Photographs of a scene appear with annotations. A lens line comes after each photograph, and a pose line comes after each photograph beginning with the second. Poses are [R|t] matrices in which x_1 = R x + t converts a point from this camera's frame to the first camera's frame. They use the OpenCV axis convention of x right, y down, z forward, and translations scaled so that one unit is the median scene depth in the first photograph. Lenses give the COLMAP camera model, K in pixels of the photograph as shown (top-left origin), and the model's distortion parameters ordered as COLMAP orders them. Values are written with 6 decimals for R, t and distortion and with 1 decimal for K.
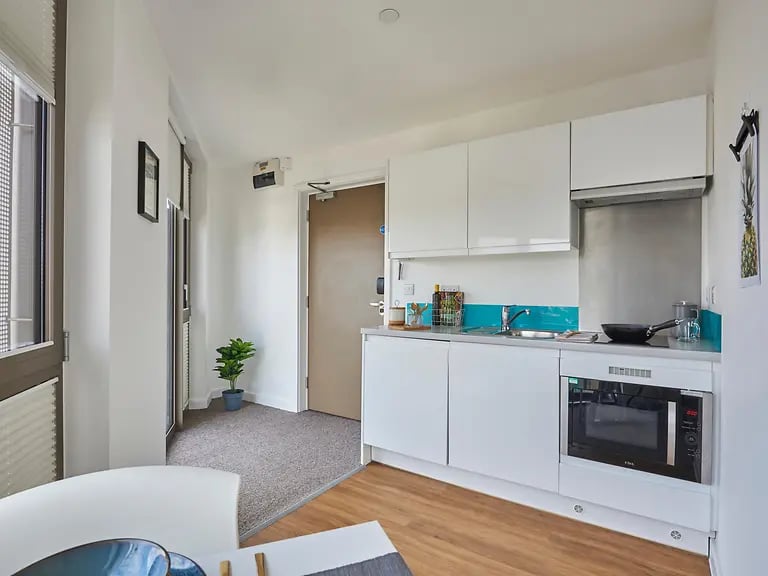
lens RADIAL K [[408.2, 0, 387.6], [0, 408.2, 291.0], [0, 0, 1]] dist [-0.013683, -0.003571]
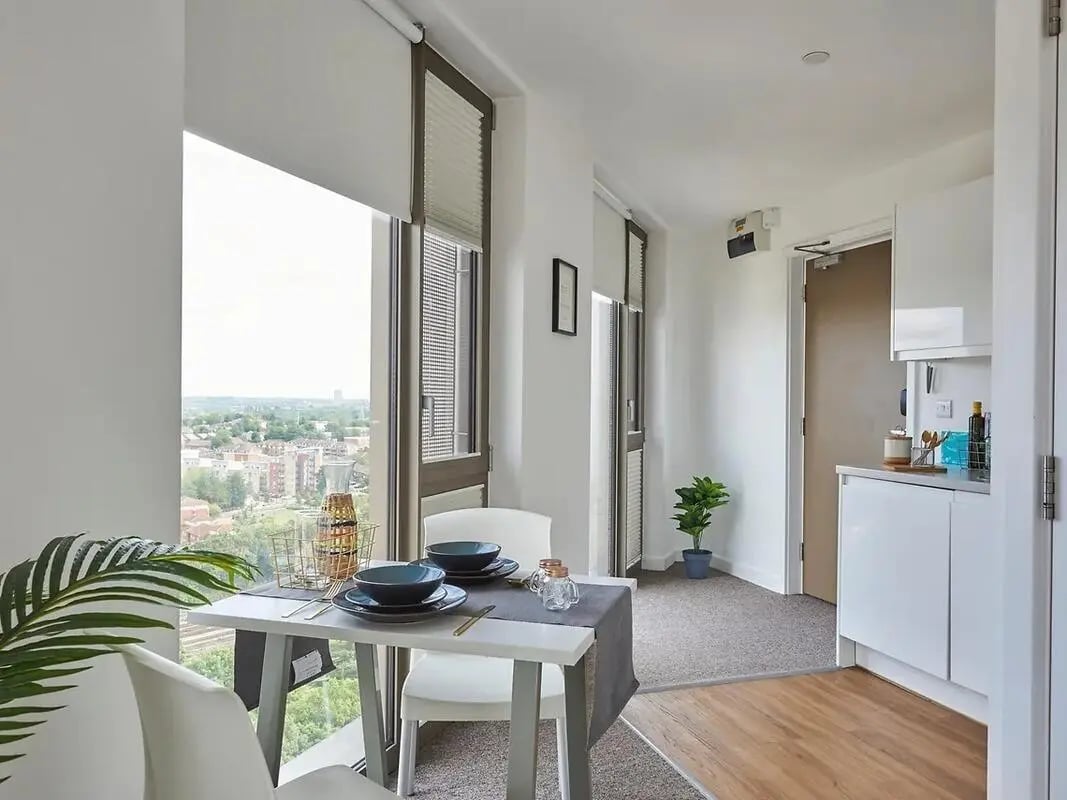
lens RADIAL K [[701.2, 0, 533.1], [0, 701.2, 399.7], [0, 0, 1]] dist [-0.000172, -0.000380]
pose [[0.790809, -0.002029, -0.612060, 0.153698], [-0.004446, 0.999949, -0.009059, -0.003847], [0.612047, 0.009885, 0.790760, -0.149184]]
